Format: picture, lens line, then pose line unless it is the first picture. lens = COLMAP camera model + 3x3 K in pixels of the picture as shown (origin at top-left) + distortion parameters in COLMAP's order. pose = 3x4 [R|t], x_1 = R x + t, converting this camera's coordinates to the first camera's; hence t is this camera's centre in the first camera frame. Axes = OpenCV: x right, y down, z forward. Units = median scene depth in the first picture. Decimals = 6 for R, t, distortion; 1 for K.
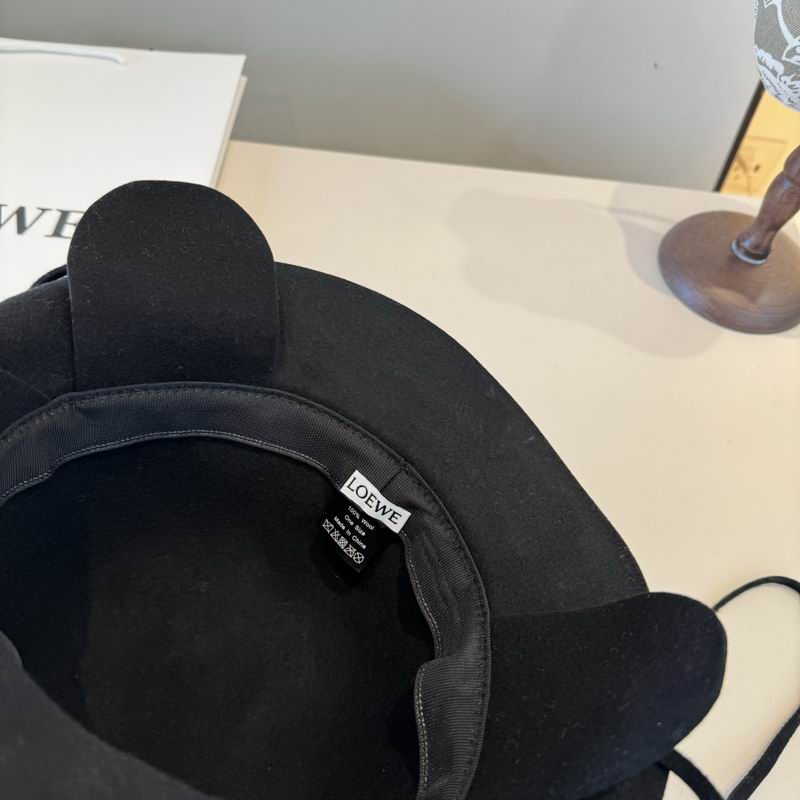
lens RADIAL K [[784.8, 0, 401.9], [0, 784.8, 413.9], [0, 0, 1]] dist [-0.015337, 0.000000]
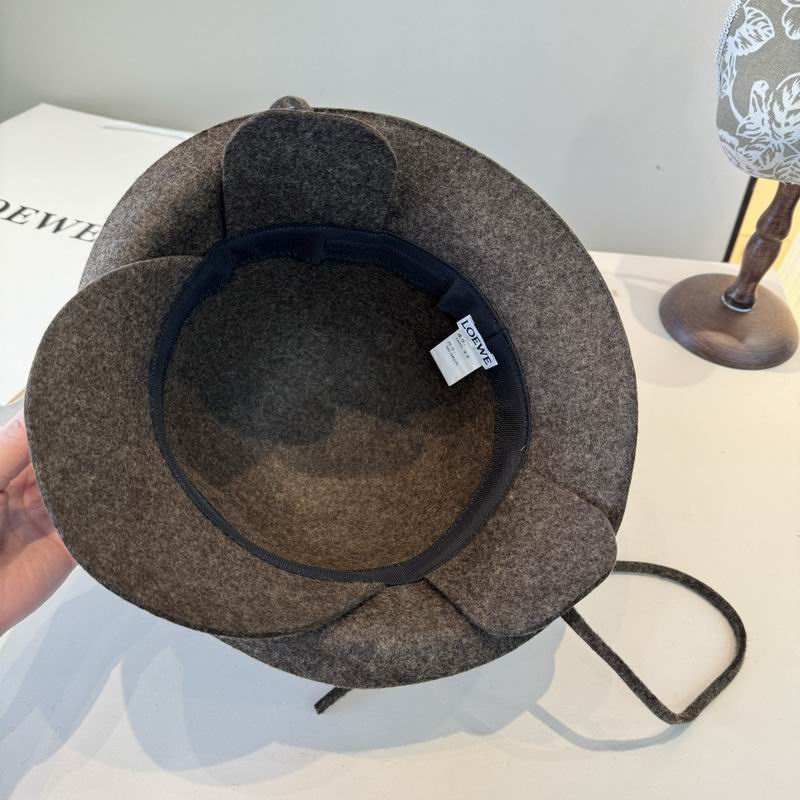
lens RADIAL K [[784.8, 0, 400.8], [0, 784.8, 409.1], [0, 0, 1]] dist [-0.015337, 0.000000]
pose [[0.998489, -0.004736, -0.054743, 0.005562], [-0.004413, 0.986149, -0.165802, 0.151527], [0.054769, 0.165793, 0.984639, -0.160654]]
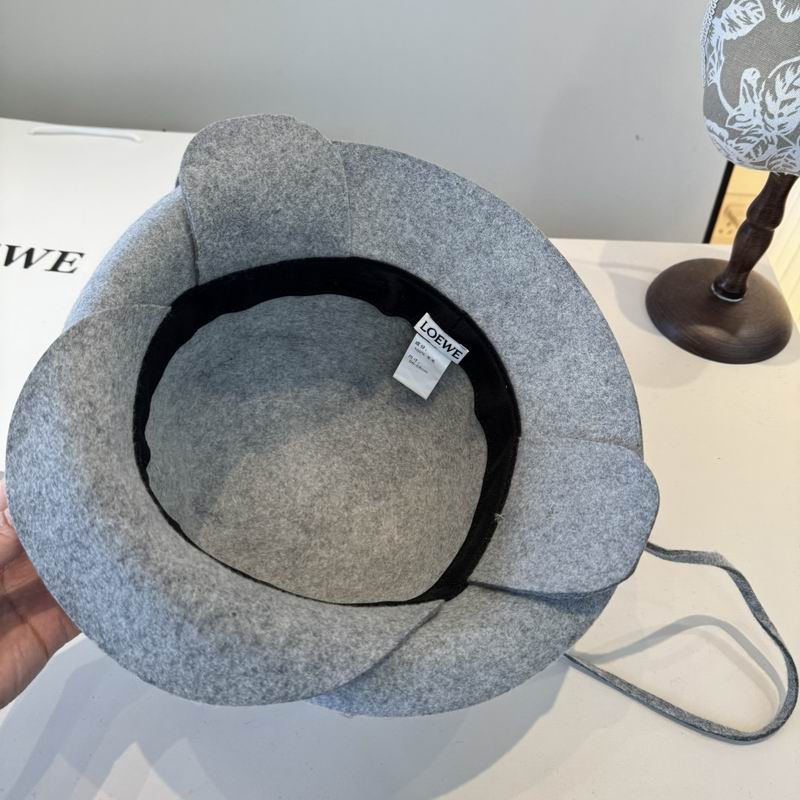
lens RADIAL K [[784.8, 0, 396.2], [0, 784.8, 407.7], [0, 0, 1]] dist [-0.015337, 0.000000]
pose [[0.997714, -0.054662, -0.039738, 0.008568], [0.050265, 0.993275, -0.104299, 0.051371], [0.045172, 0.102064, 0.993752, -0.119582]]
